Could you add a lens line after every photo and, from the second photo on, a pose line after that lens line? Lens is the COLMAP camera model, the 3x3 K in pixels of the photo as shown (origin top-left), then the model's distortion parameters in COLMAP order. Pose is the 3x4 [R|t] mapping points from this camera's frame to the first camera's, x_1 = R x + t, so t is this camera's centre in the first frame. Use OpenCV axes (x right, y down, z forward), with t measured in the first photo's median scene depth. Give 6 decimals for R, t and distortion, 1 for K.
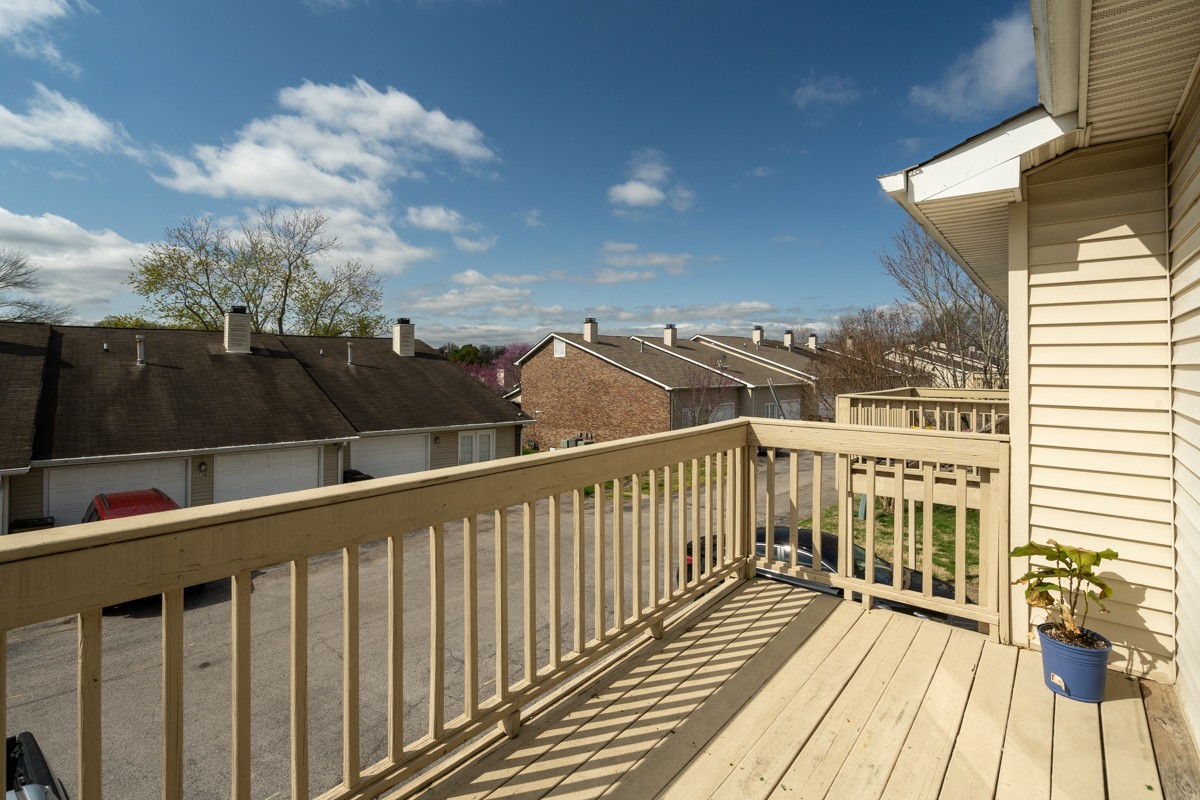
lens RADIAL K [[554.1, 0, 601.8], [0, 554.1, 374.8], [0, 0, 1]] dist [-0.000800, -0.000430]
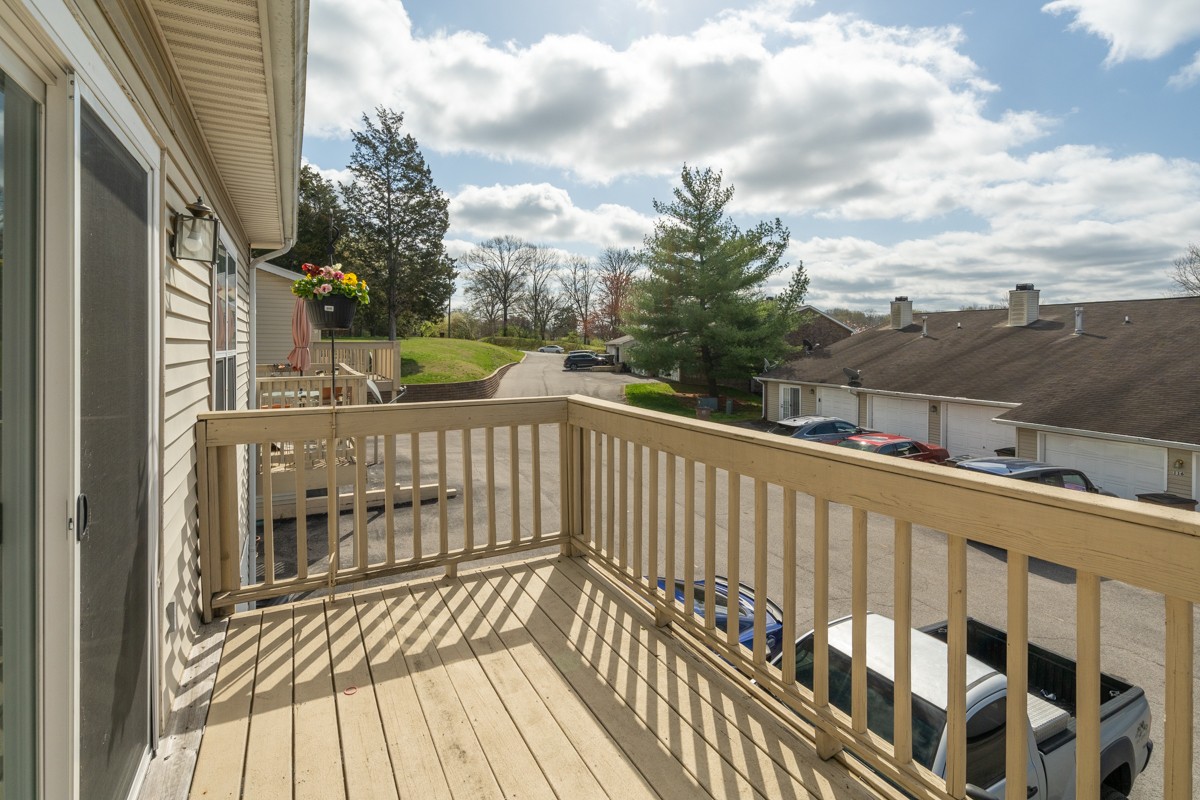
lens RADIAL K [[573.4, 0, 598.1], [0, 573.4, 332.7], [0, 0, 1]] dist [-0.003095, -0.000148]
pose [[-0.367371, -0.003227, -0.930069, 0.801302], [-0.021782, 0.999750, 0.005135, -0.029839], [0.929819, 0.022145, -0.367349, 0.943315]]
